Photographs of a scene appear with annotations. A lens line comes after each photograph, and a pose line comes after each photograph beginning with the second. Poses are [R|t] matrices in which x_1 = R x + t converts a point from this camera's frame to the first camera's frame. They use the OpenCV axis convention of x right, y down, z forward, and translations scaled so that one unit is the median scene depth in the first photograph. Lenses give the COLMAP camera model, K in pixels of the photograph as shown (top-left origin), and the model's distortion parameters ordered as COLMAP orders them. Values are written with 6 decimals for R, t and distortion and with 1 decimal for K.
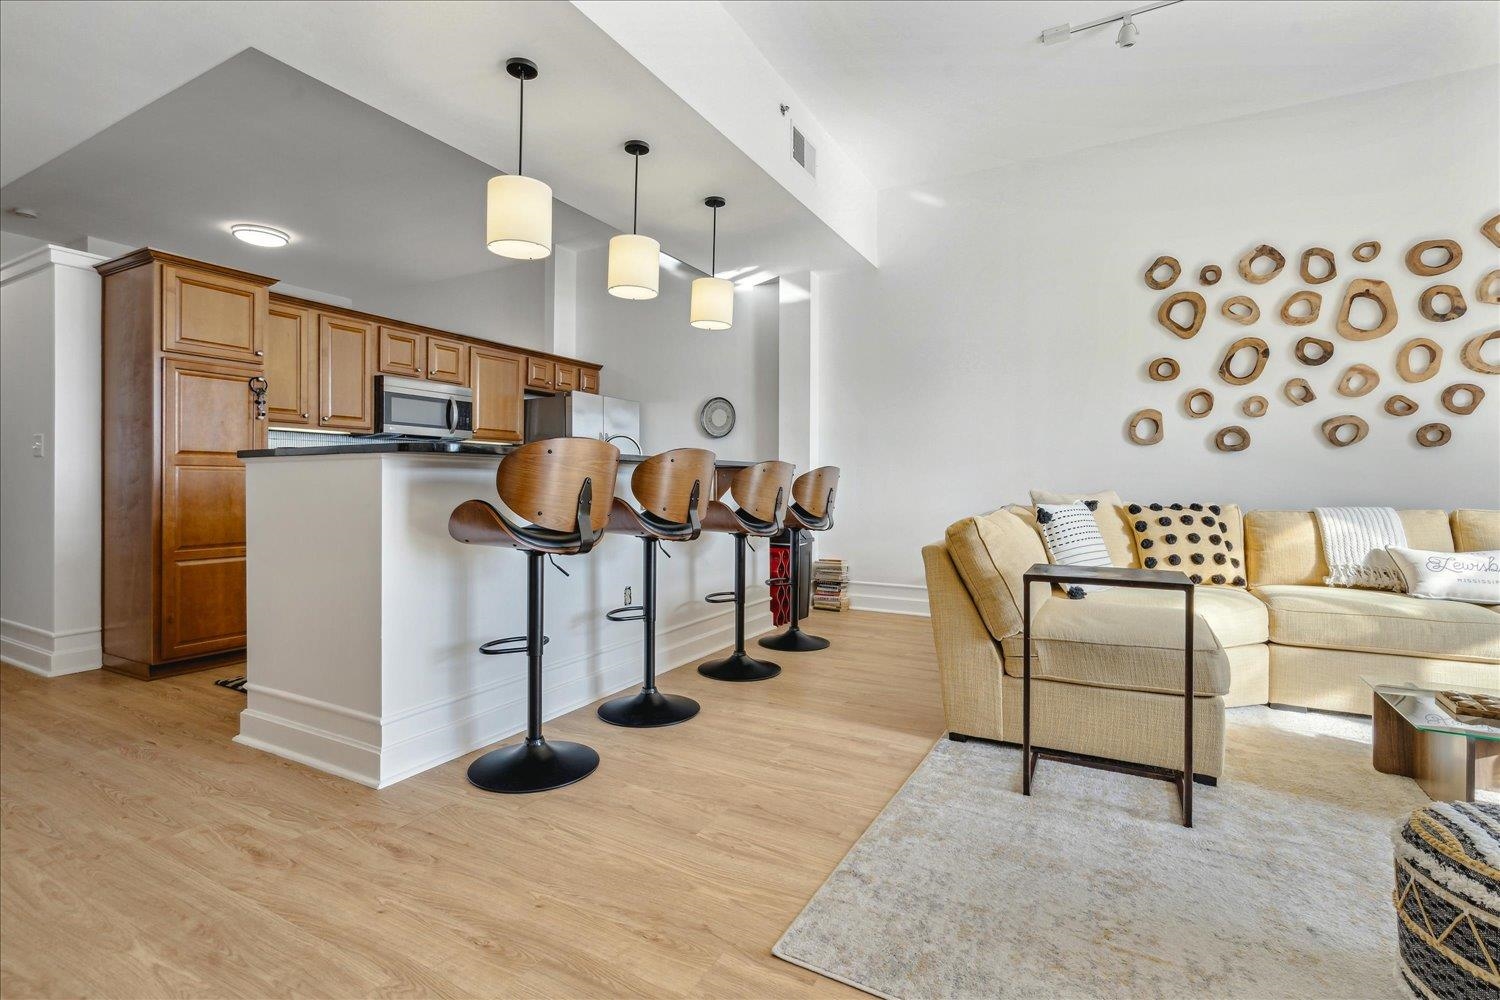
lens RADIAL K [[693.6, 0, 745.5], [0, 693.6, 486.3], [0, 0, 1]] dist [-0.000107, -0.000139]
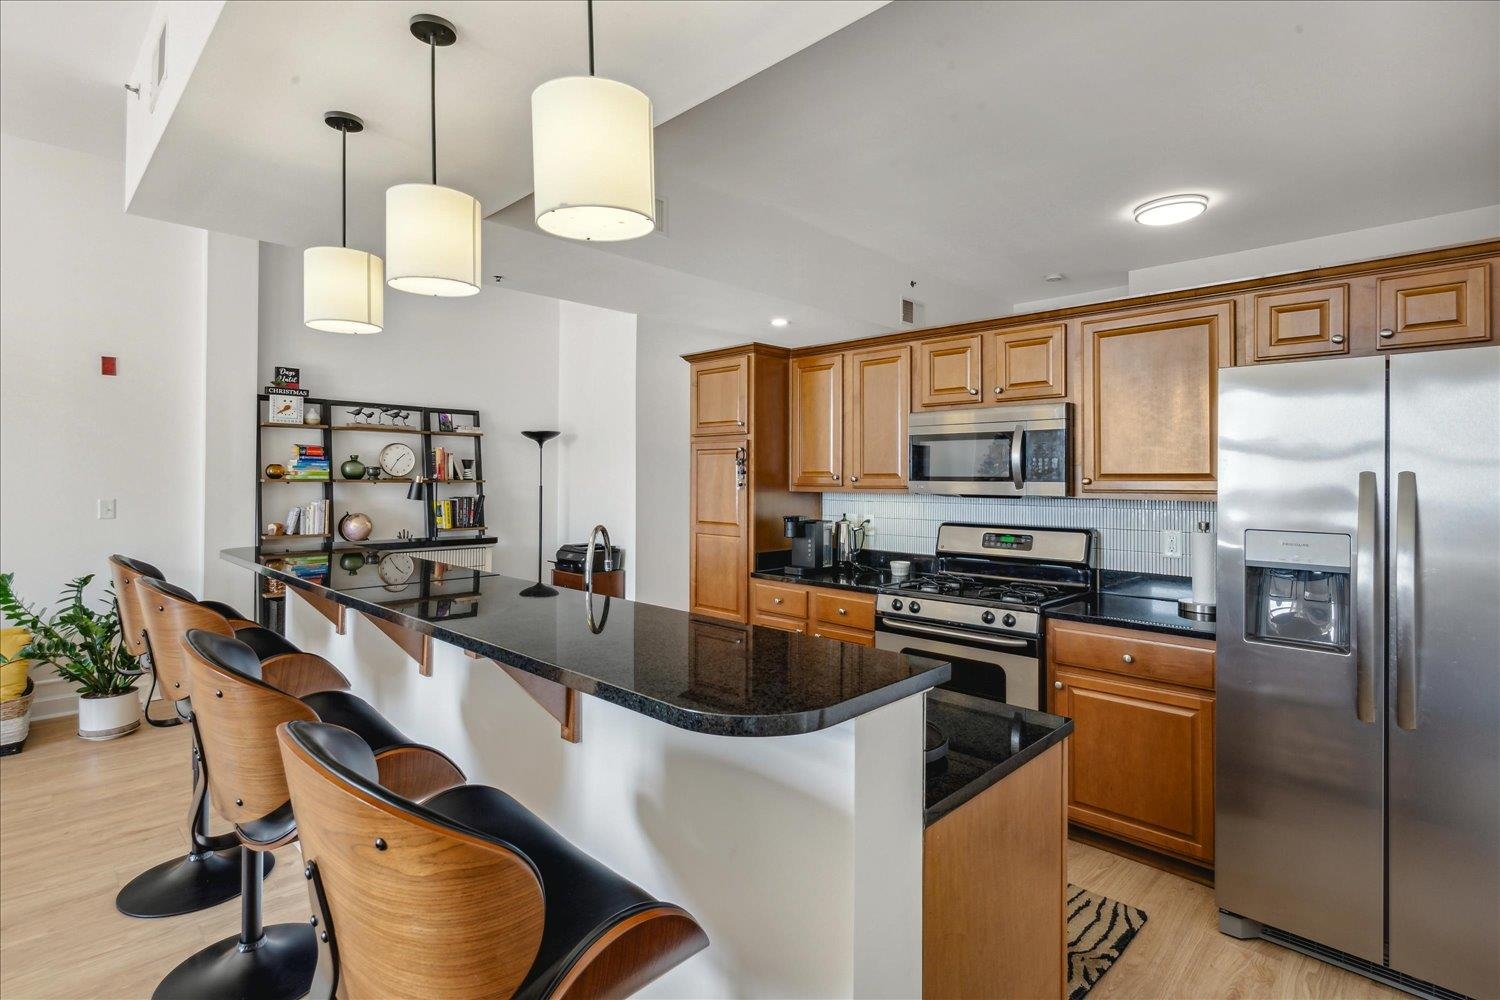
lens RADIAL K [[734.5, 0, 773.8], [0, 734.5, 474.5], [0, 0, 1]] dist [-0.001818, -0.009876]
pose [[-0.250978, -0.008772, -0.967953, 0.273708], [-0.013748, 0.999890, -0.005497, -0.098265], [0.967895, 0.011928, -0.251071, 1.136743]]
